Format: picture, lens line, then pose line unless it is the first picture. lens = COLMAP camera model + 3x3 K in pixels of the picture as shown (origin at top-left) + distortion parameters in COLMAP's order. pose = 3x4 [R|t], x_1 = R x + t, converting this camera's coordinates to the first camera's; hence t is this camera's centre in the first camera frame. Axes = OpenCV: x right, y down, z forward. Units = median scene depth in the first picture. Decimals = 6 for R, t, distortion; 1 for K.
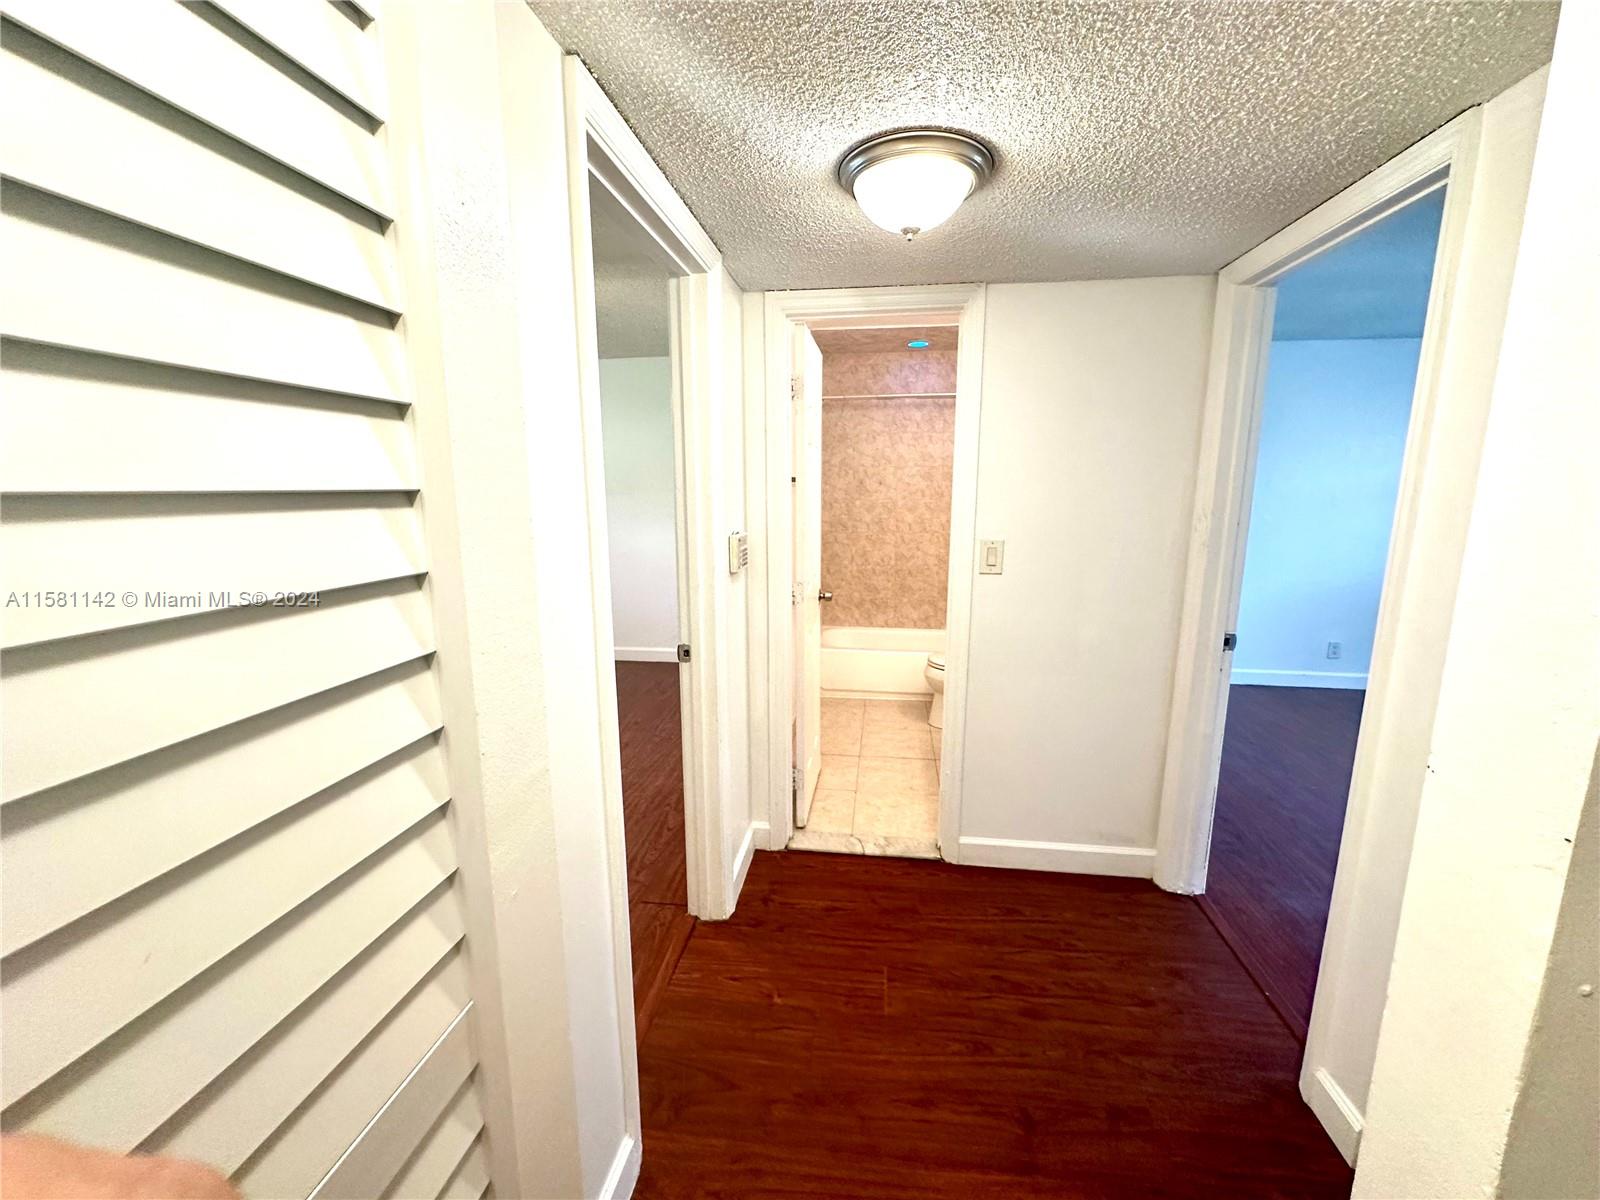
lens RADIAL K [[639.2, 0, 800.0], [0, 639.2, 600.0], [0, 0, 1]] dist [-0.002927, 0.000169]
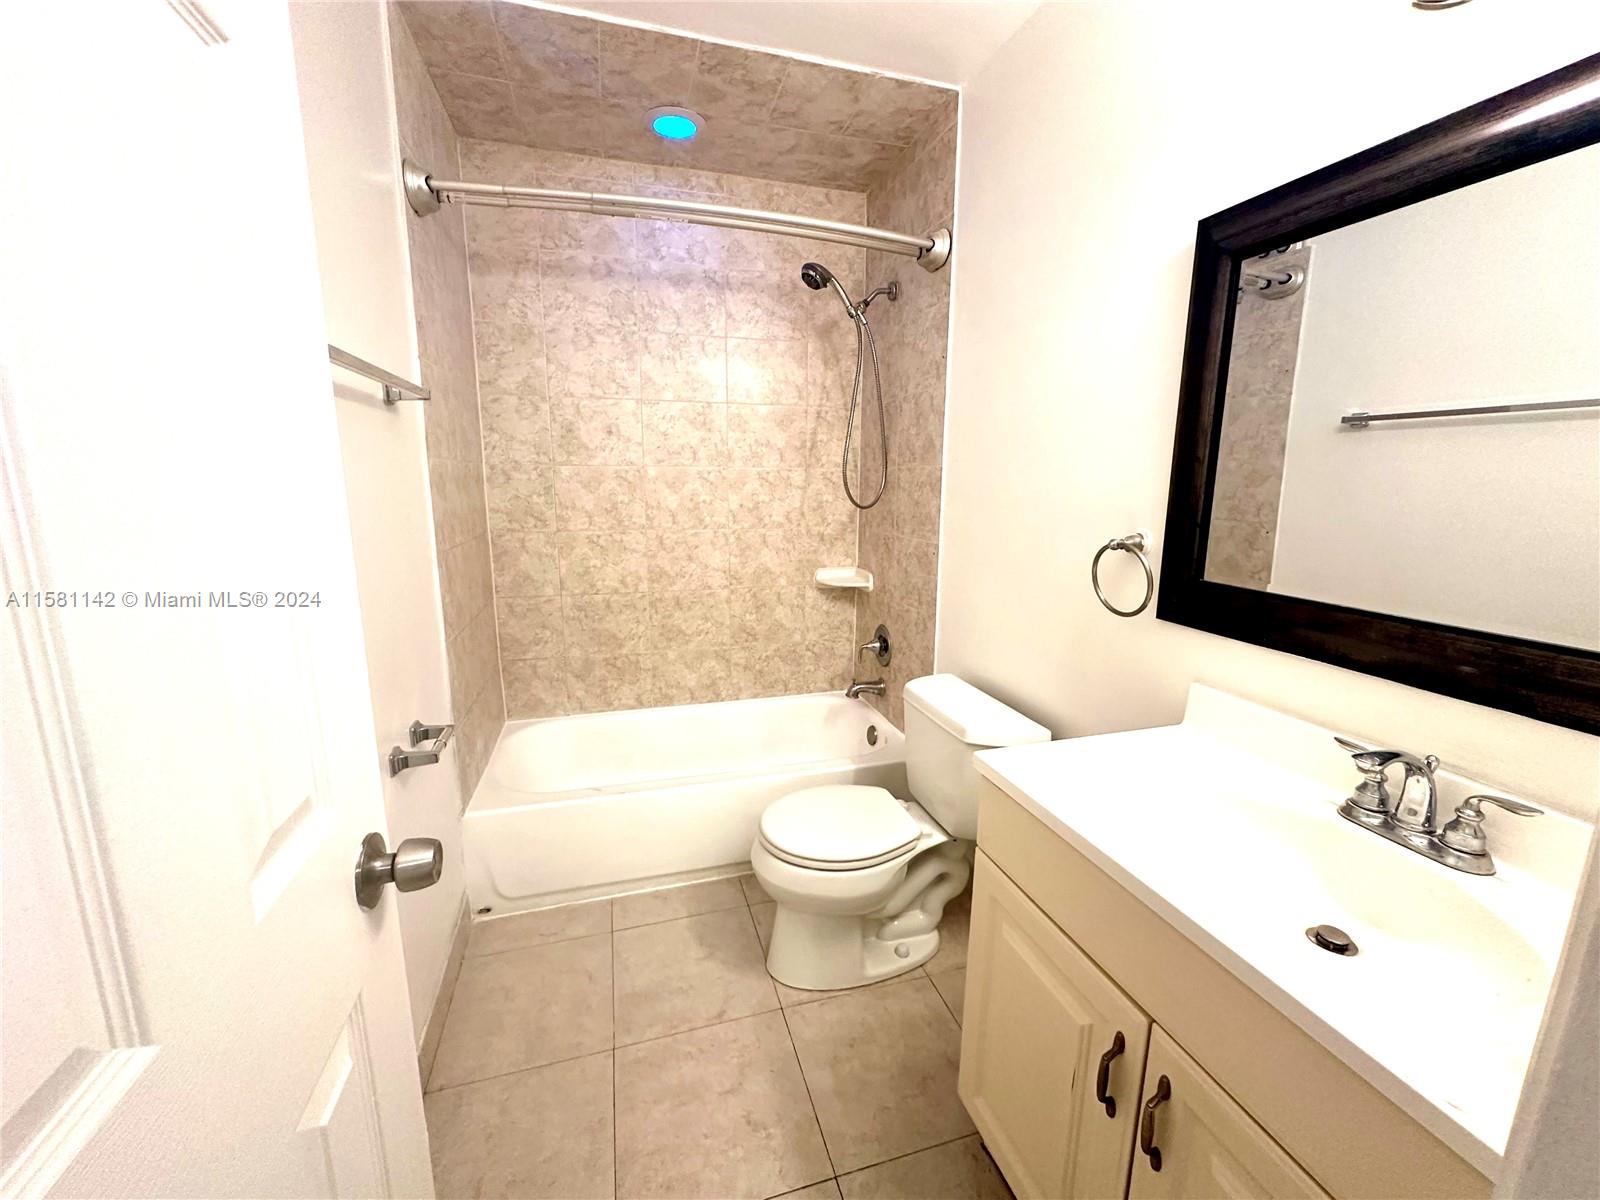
lens RADIAL K [[639.2, 0, 800.0], [0, 639.2, 600.0], [0, 0, 1]] dist [-0.002927, 0.000169]
pose [[0.911339, -0.068042, 0.405994, 0.048975], [0.061724, 0.997682, 0.028652, -0.055545], [-0.407002, -0.001052, 0.913427, 0.477416]]
